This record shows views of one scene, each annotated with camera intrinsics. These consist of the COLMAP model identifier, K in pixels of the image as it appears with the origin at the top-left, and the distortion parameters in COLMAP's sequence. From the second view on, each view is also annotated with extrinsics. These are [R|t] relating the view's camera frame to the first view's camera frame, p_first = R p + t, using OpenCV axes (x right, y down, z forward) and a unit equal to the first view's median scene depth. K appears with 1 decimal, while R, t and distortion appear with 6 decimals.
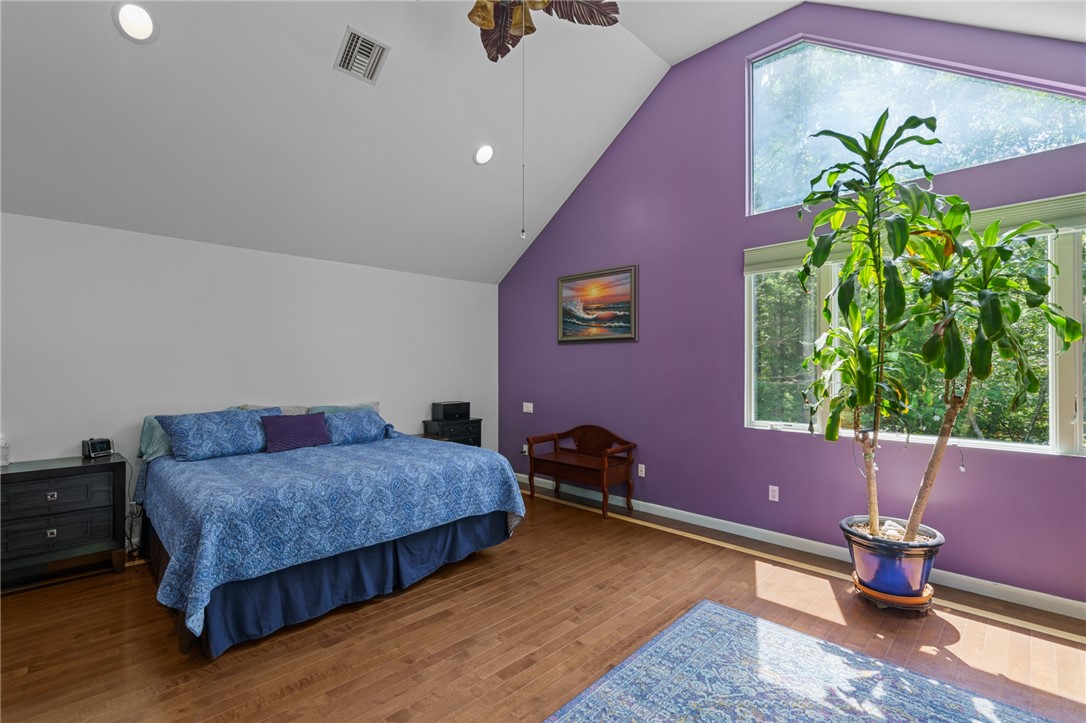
lens RADIAL K [[499.2, 0, 544.0], [0, 499.2, 361.8], [0, 0, 1]] dist [0.001759, 0.000541]
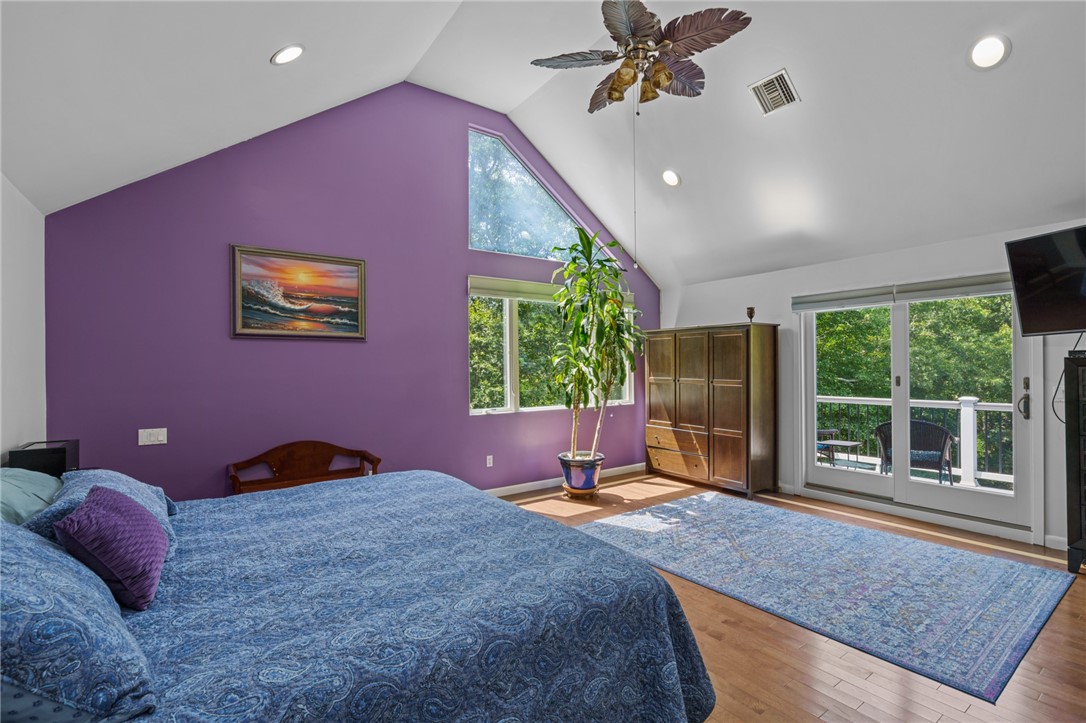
lens RADIAL K [[499.2, 0, 544.9], [0, 499.2, 364.8], [0, 0, 1]] dist [0.001759, 0.000541]
pose [[0.154693, 0.003179, 0.987957, -0.686134], [-0.002165, 0.999994, -0.002879, 0.004565], [-0.987960, -0.001693, 0.154699, 0.515110]]
